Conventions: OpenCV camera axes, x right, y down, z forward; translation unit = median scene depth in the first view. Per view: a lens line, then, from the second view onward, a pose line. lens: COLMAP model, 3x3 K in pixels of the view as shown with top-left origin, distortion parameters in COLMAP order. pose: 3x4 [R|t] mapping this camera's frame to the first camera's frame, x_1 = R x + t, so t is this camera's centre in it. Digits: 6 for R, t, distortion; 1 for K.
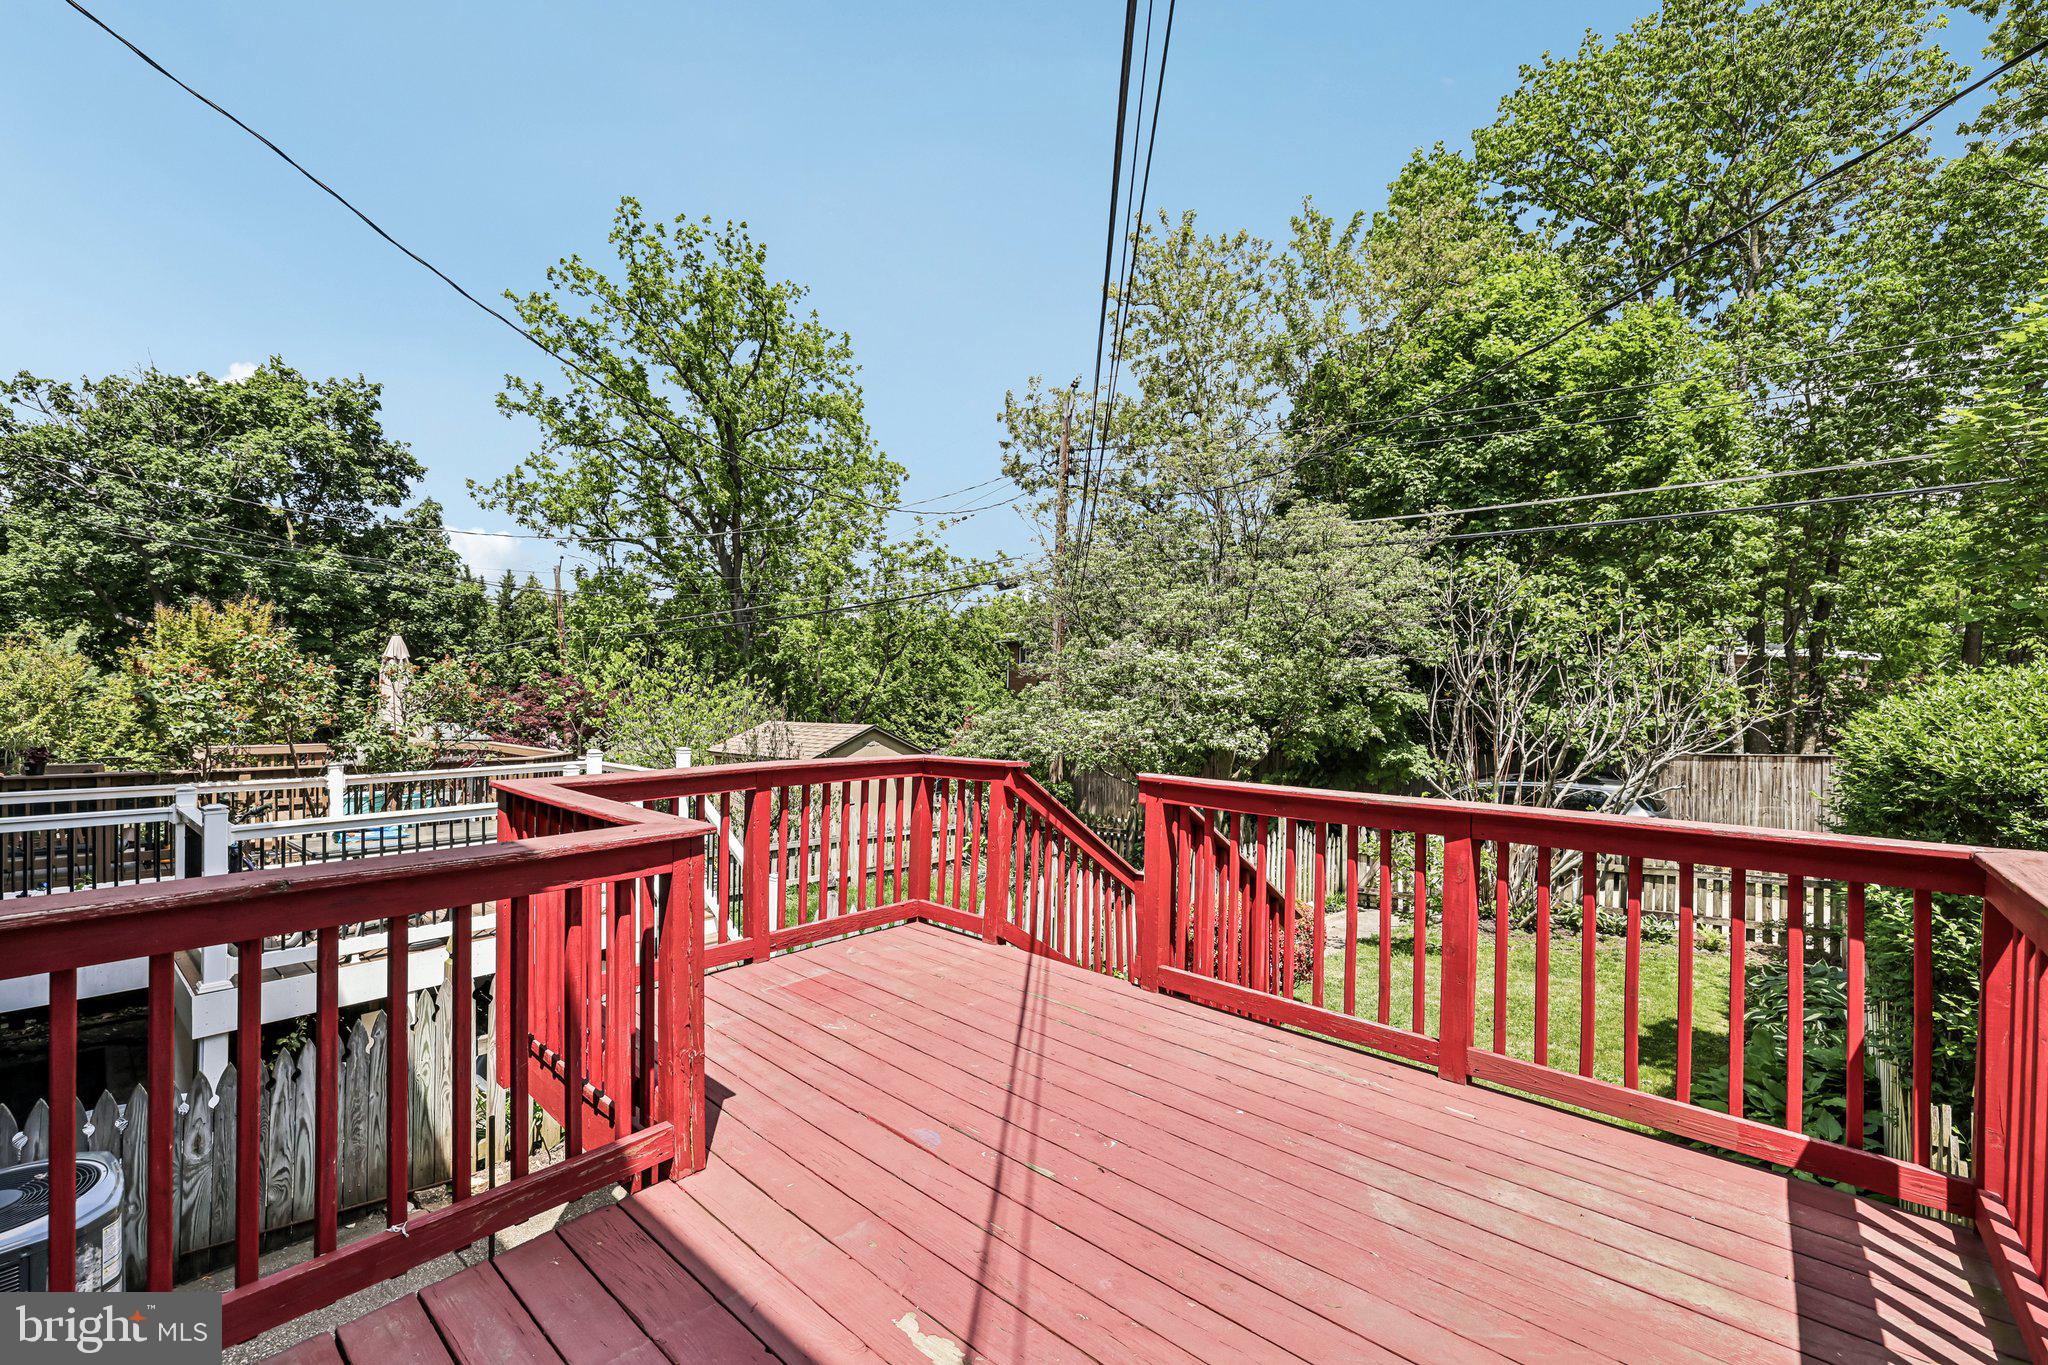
lens RADIAL K [[893.0, 0, 1033.8], [0, 893.0, 688.1], [0, 0, 1]] dist [0.001686, 0.000610]
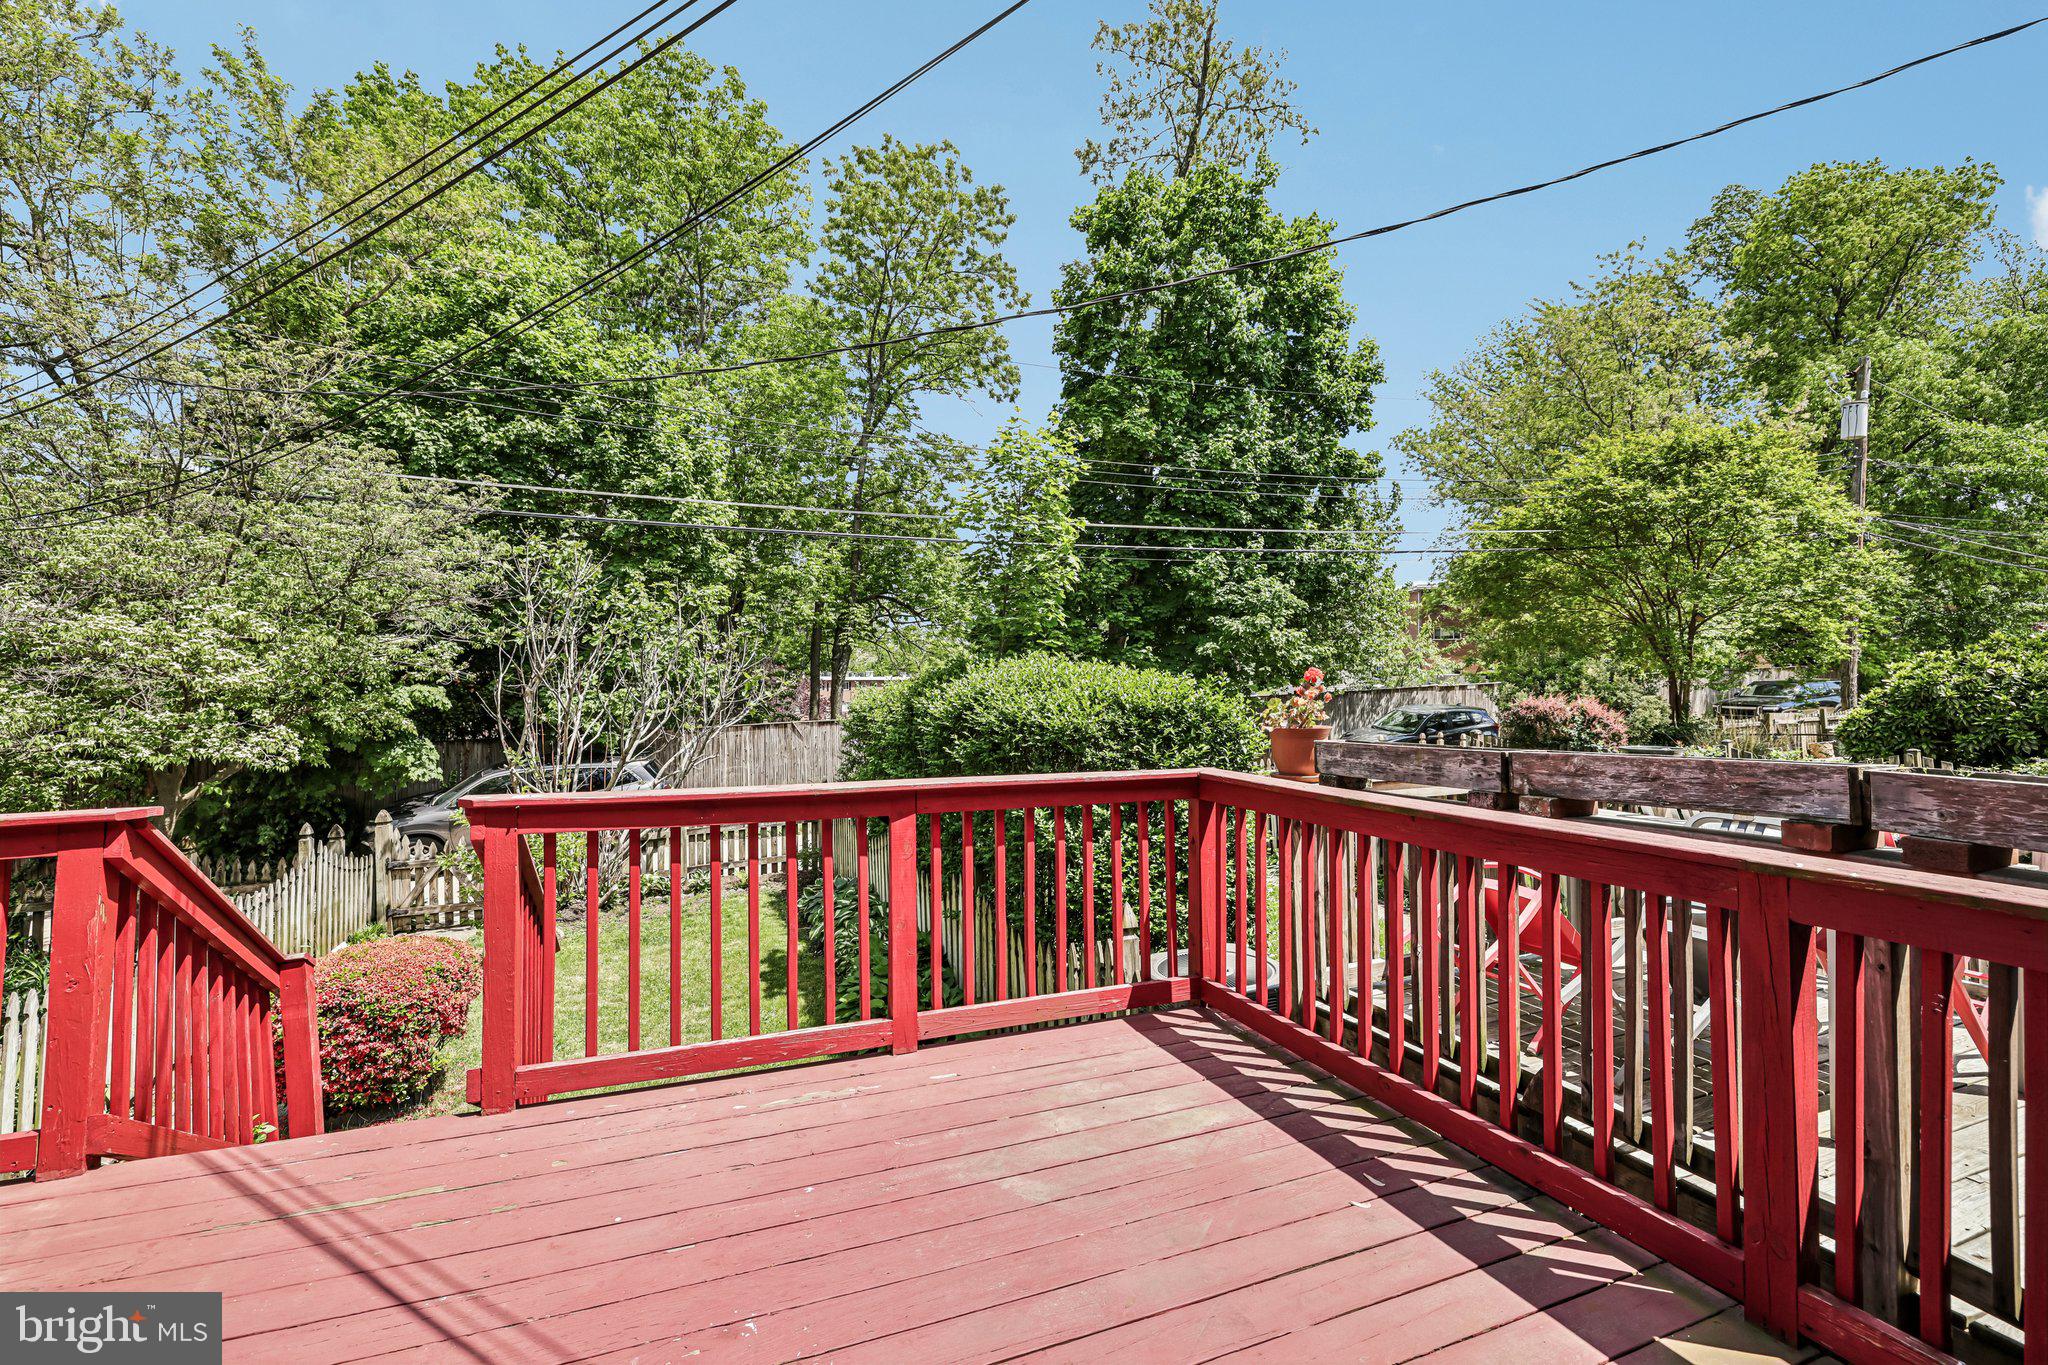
lens RADIAL K [[848.6, 0, 1013.8], [0, 848.6, 674.0], [0, 0, 1]] dist [-0.003968, -0.000139]
pose [[0.437181, 0.001797, 0.899372, -0.117233], [-0.000887, 0.999998, -0.001567, 0.001319], [-0.899373, -0.000113, 0.437182, 0.150793]]
